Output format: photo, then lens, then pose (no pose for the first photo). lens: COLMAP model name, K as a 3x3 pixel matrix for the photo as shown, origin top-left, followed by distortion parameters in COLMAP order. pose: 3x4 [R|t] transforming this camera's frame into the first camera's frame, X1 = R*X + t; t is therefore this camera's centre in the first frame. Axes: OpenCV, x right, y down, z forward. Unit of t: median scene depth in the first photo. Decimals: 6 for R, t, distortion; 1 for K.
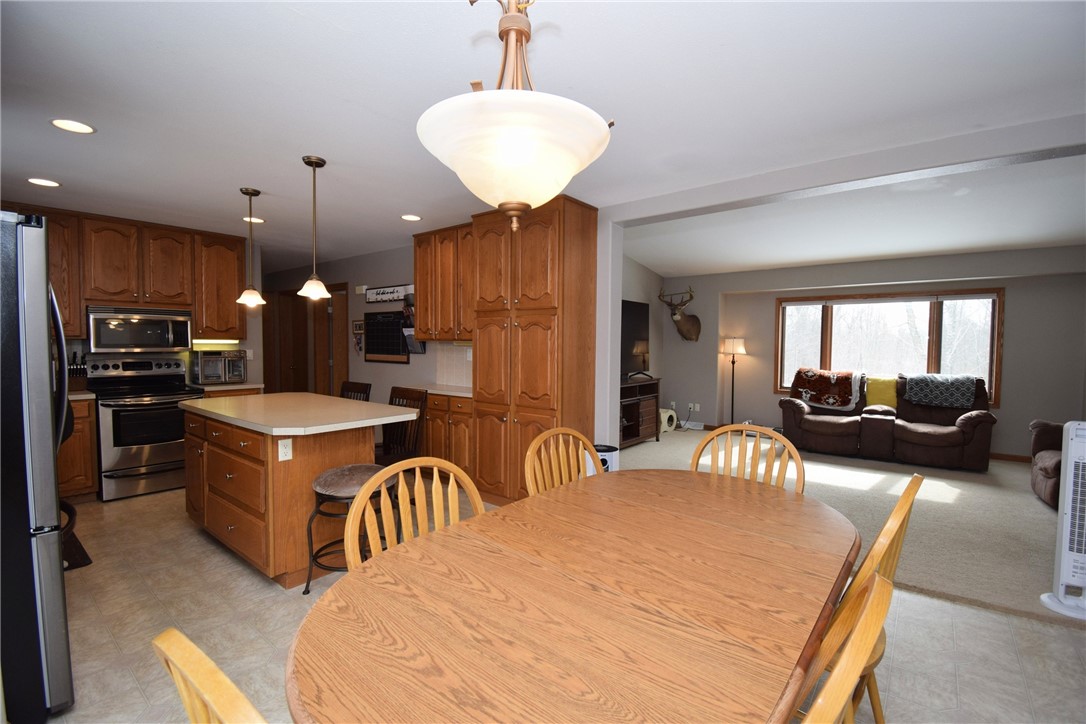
lens RADIAL K [[480.2, 0, 548.0], [0, 480.2, 365.5], [0, 0, 1]] dist [0.022054, -0.027333]
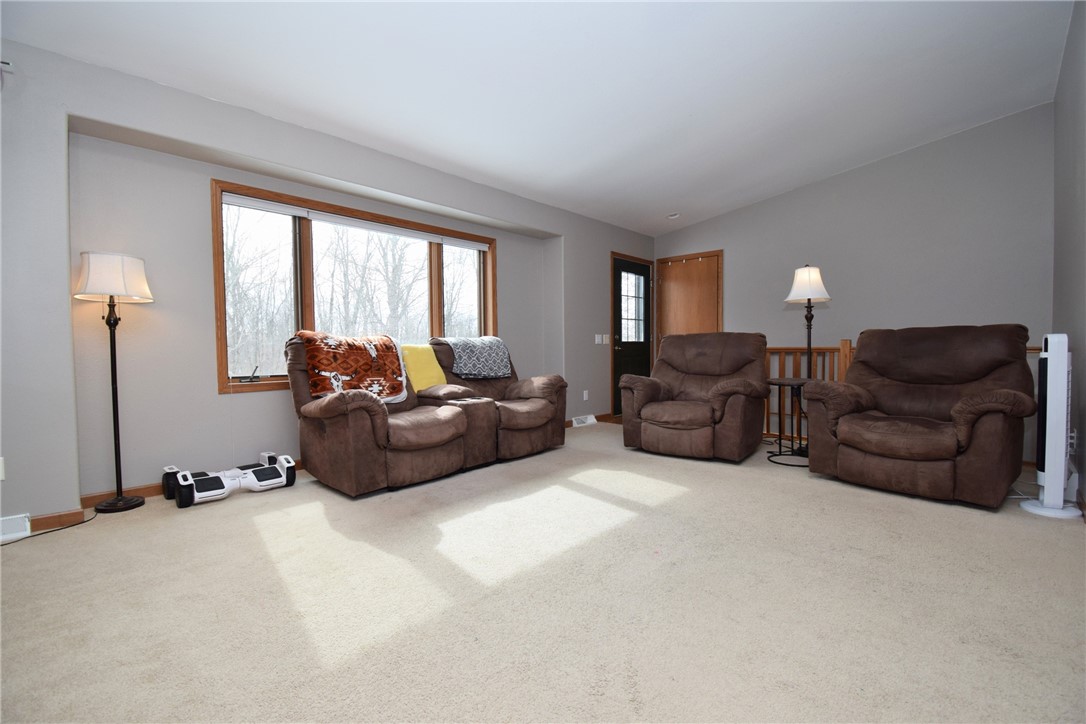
lens RADIAL K [[492.9, 0, 543.0], [0, 492.9, 362.0], [0, 0, 1]] dist [0.027175, -0.030588]
pose [[0.082295, -0.039401, 0.995829, 0.050821], [0.052877, 0.997983, 0.035117, 0.044451], [-0.995204, 0.049766, 0.084212, 0.997511]]
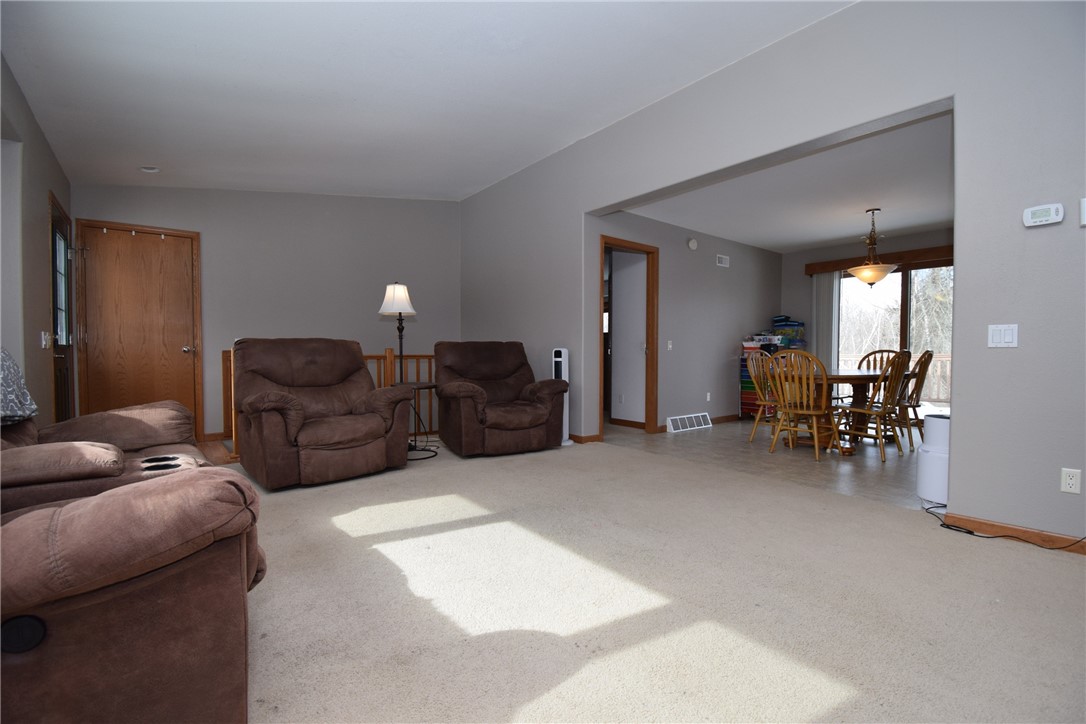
lens RADIAL K [[480.2, 0, 548.0], [0, 480.2, 365.5], [0, 0, 1]] dist [0.022054, -0.027333]
pose [[-0.974890, -0.016782, 0.222055, 0.447814], [-0.000377, 0.997279, 0.073716, 0.024522], [-0.222688, 0.071781, -0.972243, 1.461830]]
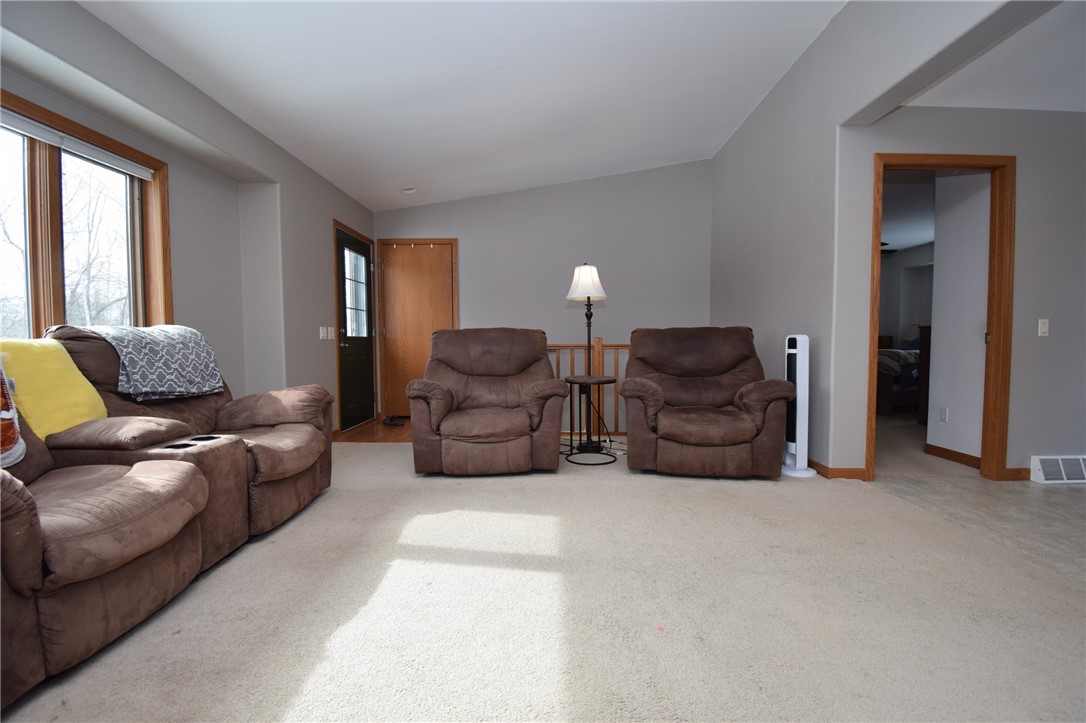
lens RADIAL K [[486.4, 0, 547.3], [0, 486.4, 364.7], [0, 0, 1]] dist [0.023408, -0.028770]
pose [[-0.608019, -0.045770, 0.792602, 0.305480], [0.033224, 0.995995, 0.083002, 0.035191], [-0.793227, 0.076800, -0.604064, 1.186777]]
